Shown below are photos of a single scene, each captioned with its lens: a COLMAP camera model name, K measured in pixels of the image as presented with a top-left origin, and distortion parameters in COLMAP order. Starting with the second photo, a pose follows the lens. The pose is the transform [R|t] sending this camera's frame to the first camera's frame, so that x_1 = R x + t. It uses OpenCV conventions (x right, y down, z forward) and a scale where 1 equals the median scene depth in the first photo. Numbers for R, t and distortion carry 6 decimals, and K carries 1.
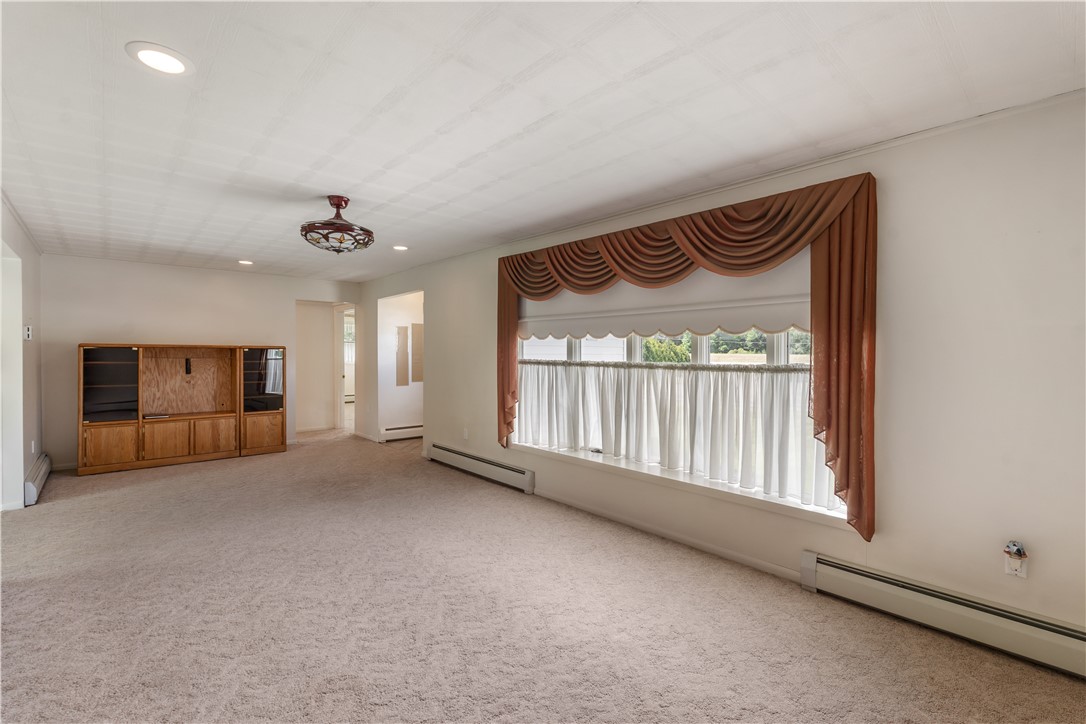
lens RADIAL K [[486.2, 0, 543.0], [0, 486.2, 362.0], [0, 0, 1]] dist [-0.000780, 0.000124]
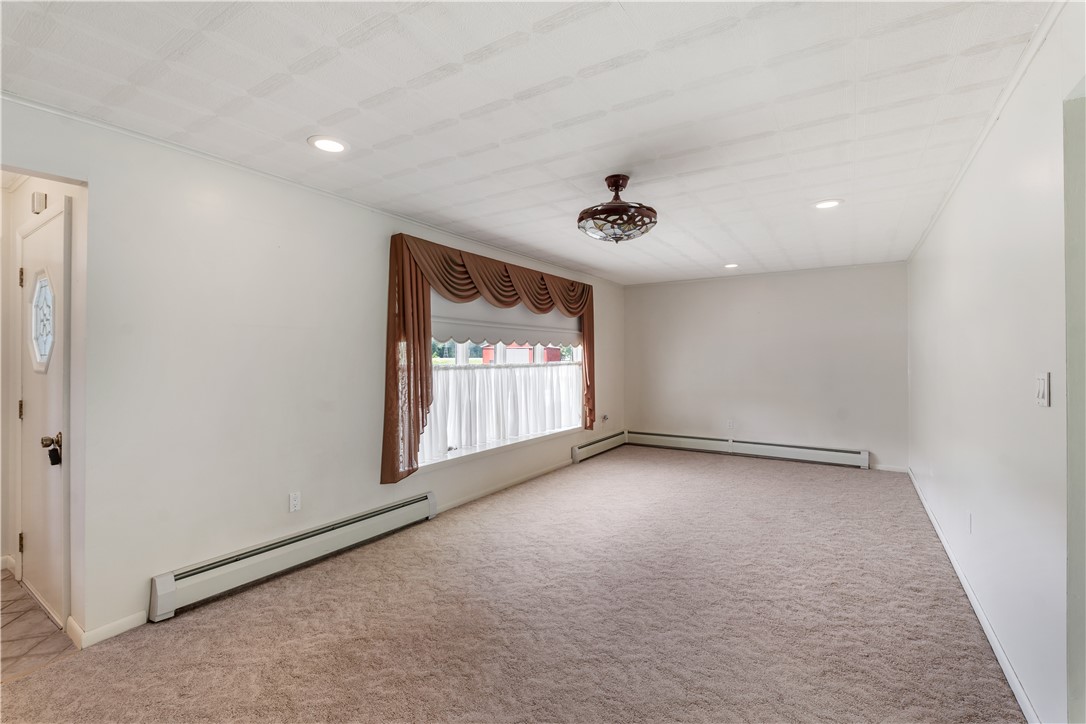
lens RADIAL K [[479.8, 0, 542.9], [0, 479.8, 352.7], [0, 0, 1]] dist [-0.000493, 0.000138]
pose [[-0.261780, 0.001605, 0.965126, -1.066447], [0.013443, 0.999908, 0.001984, -0.030141], [-0.965034, 0.013494, -0.261778, 1.199023]]
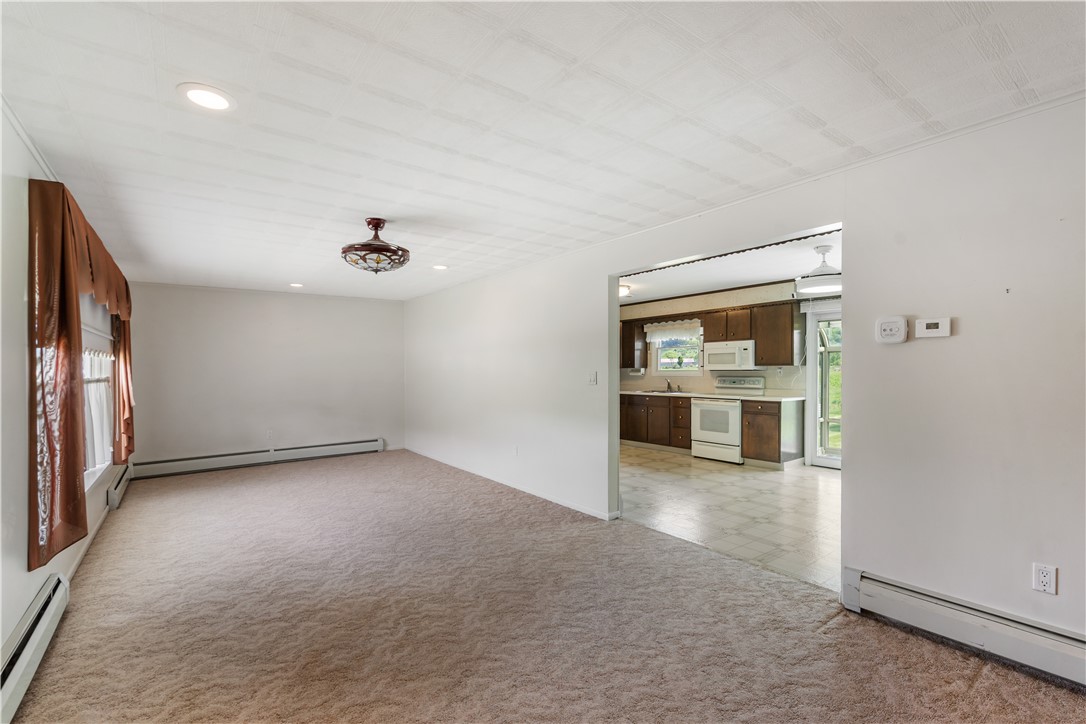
lens RADIAL K [[488.0, 0, 543.9], [0, 488.0, 369.2], [0, 0, 1]] dist [-0.002027, -0.000383]
pose [[-0.995658, 0.004790, 0.092961, -0.775234], [0.006654, 0.999783, 0.019751, -0.033645], [-0.092847, 0.020283, -0.995474, 1.782650]]
